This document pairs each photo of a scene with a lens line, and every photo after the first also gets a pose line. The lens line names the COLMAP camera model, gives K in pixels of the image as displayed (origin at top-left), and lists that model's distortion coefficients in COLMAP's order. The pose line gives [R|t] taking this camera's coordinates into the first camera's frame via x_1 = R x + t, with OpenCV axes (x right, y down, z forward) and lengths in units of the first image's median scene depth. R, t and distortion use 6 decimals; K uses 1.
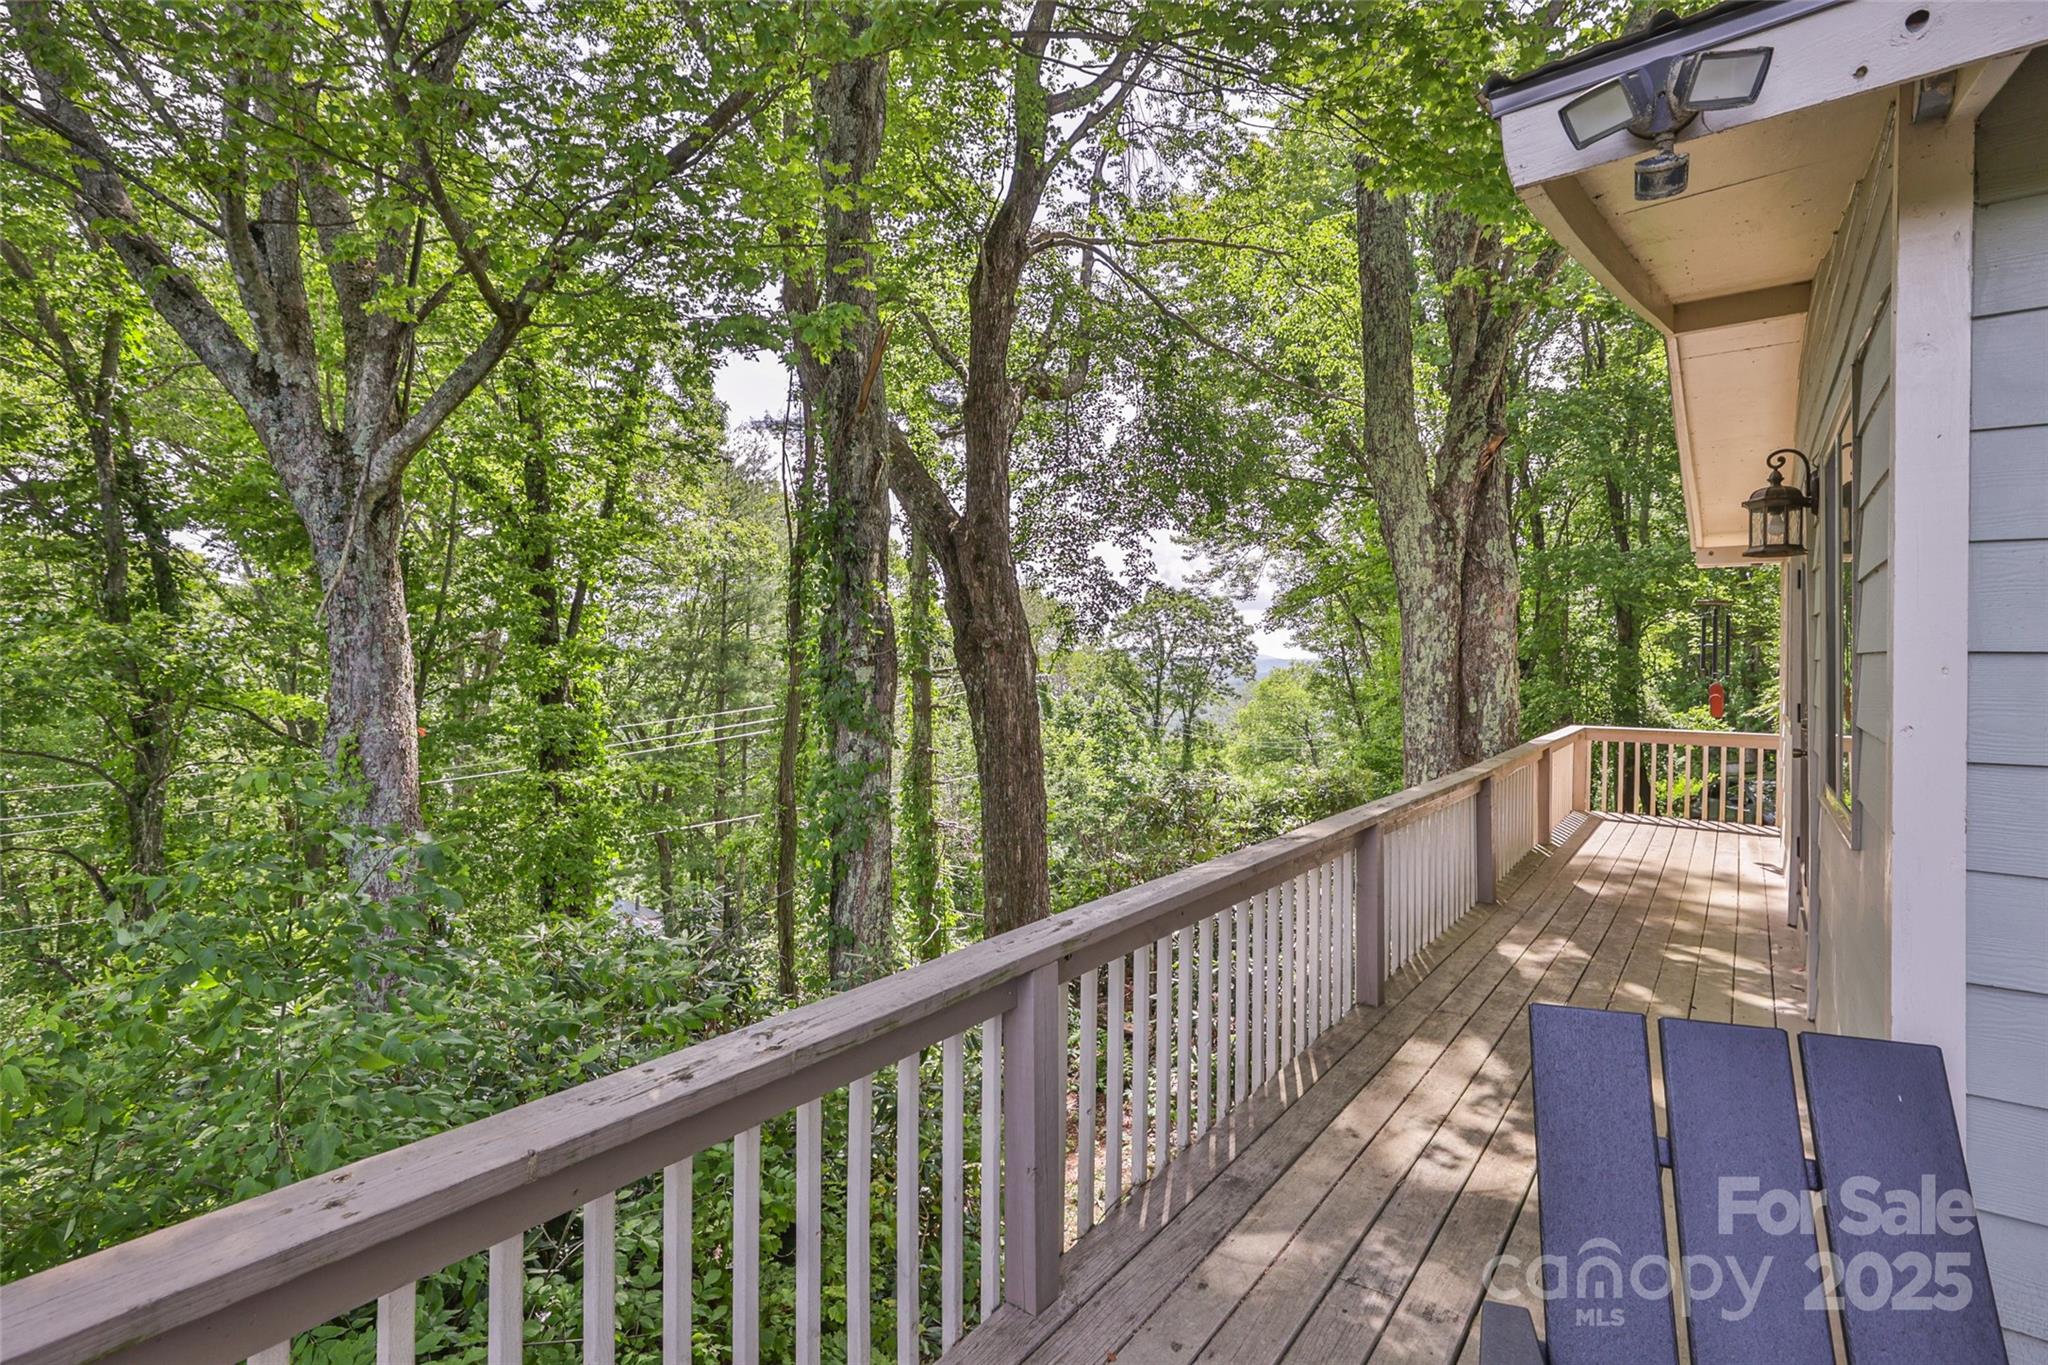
lens RADIAL K [[951.4, 0, 1009.1], [0, 951.4, 661.7], [0, 0, 1]] dist [-0.017484, 0.005548]
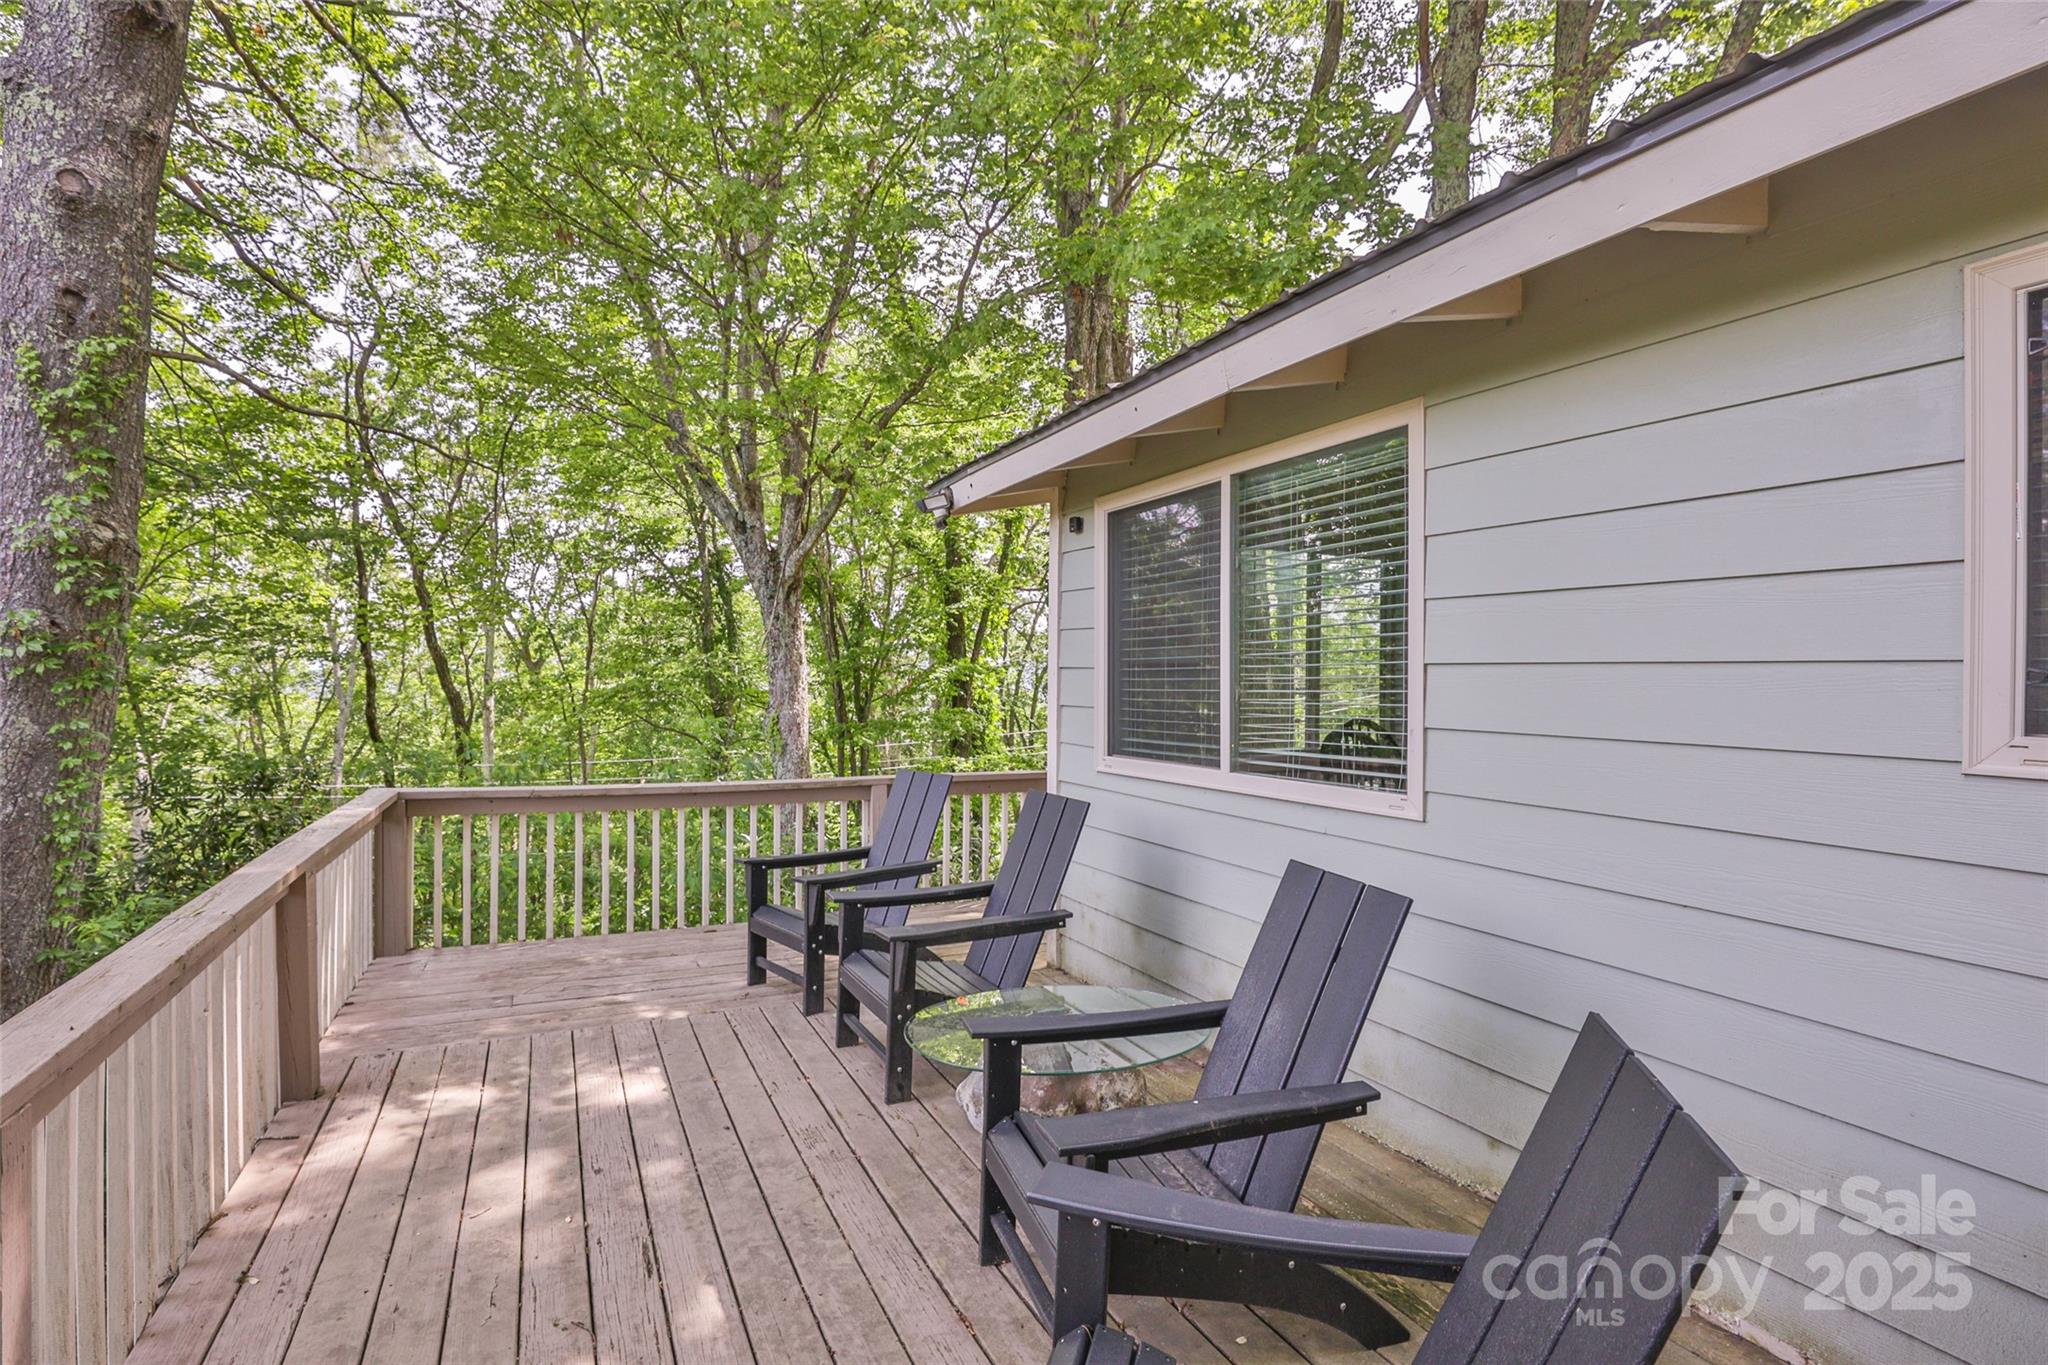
lens RADIAL K [[1028.8, 0, 1019.4], [0, 1028.8, 676.5], [0, 0, 1]] dist [-0.003335, 0.019414]
pose [[0.868906, -0.000235, -0.494976, 0.703681], [0.001866, 0.999994, 0.002800, -0.001269], [0.494973, -0.003357, 0.868902, -0.507182]]
